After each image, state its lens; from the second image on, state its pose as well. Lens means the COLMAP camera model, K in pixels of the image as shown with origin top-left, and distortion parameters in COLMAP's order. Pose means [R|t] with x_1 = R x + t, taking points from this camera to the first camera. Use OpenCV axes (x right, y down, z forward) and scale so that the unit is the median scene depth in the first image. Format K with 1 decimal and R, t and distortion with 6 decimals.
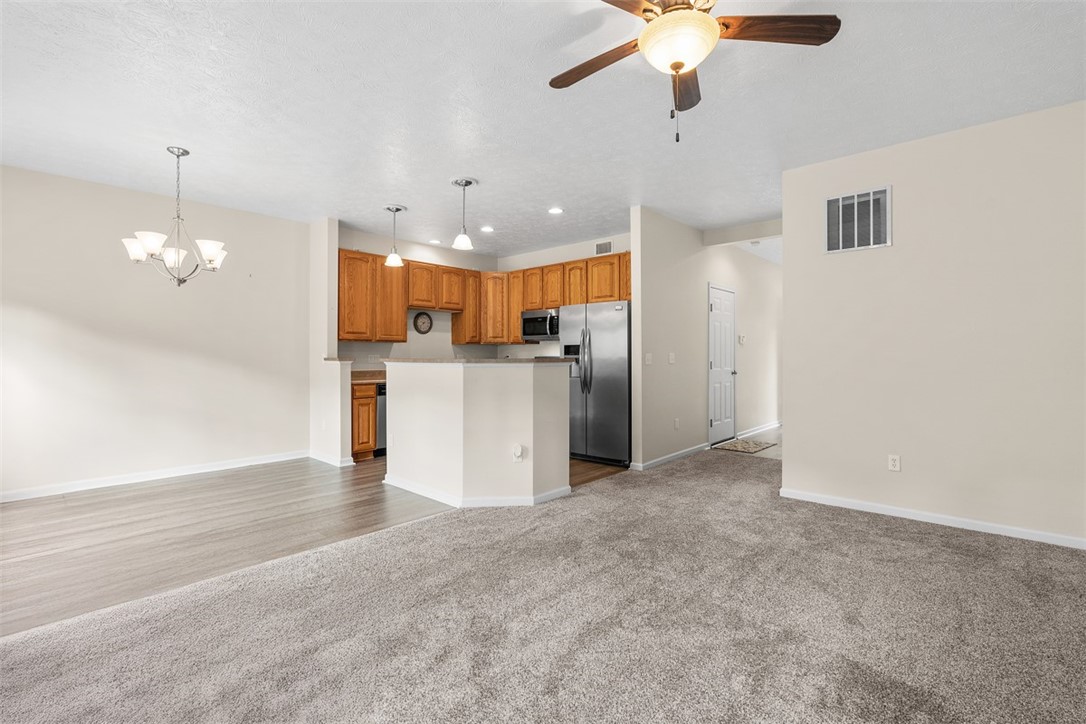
lens RADIAL K [[501.6, 0, 542.7], [0, 501.6, 360.0], [0, 0, 1]] dist [-0.000462, 0.000475]
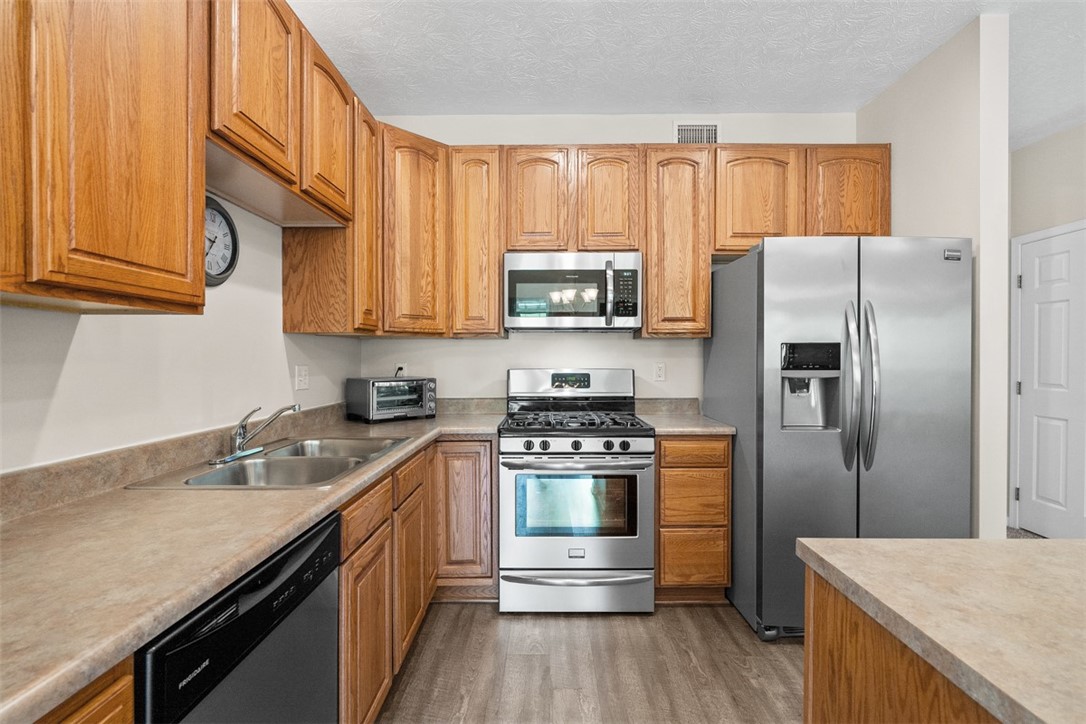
lens RADIAL K [[501.6, 0, 546.7], [0, 501.6, 361.2], [0, 0, 1]] dist [-0.000462, 0.000475]
pose [[0.739497, -0.006579, 0.673128, -0.283089], [0.005277, 0.999978, 0.003976, -0.015542], [-0.673139, 0.000612, 0.739515, 0.712946]]
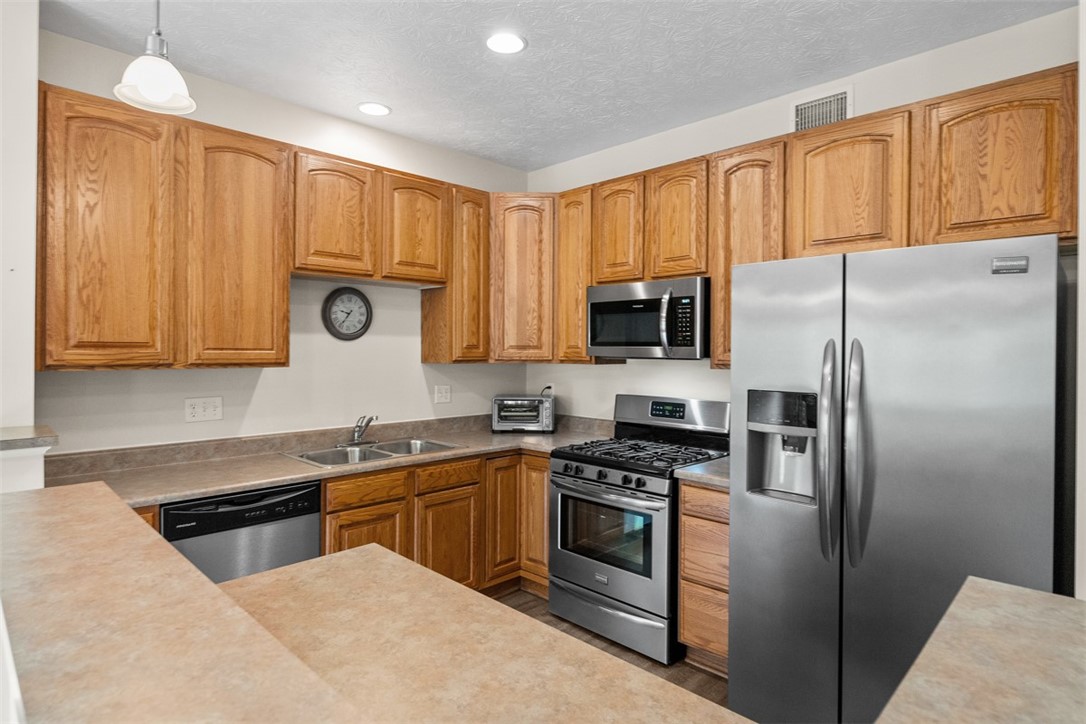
lens RADIAL K [[591.2, 0, 544.9], [0, 591.2, 353.5], [0, 0, 1]] dist [0.000970, -0.000398]
pose [[0.999020, 0.006614, -0.043765, -0.057040], [-0.006474, 0.999973, 0.003341, -0.044314], [0.043786, -0.003054, 0.999036, 0.529878]]
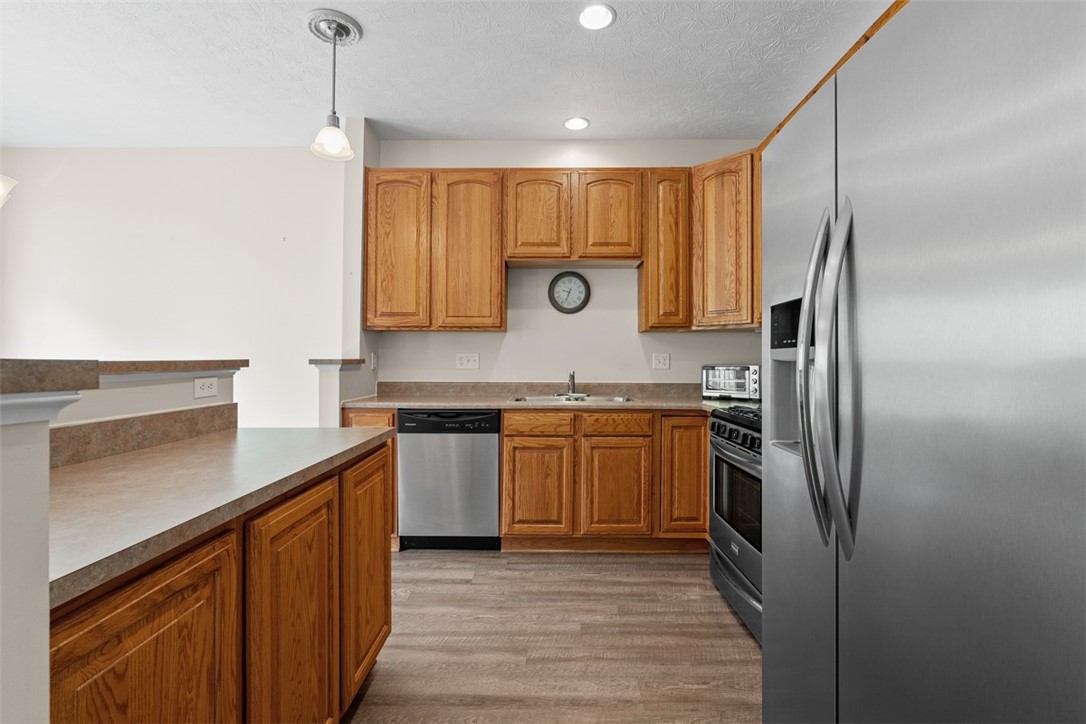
lens RADIAL K [[501.6, 0, 544.3], [0, 501.6, 355.7], [0, 0, 1]] dist [-0.000462, 0.000475]
pose [[0.666318, -0.003626, -0.745659, 0.129002], [-0.006881, 0.999916, -0.011012, -0.002937], [0.745636, 0.012468, 0.666237, 0.643398]]
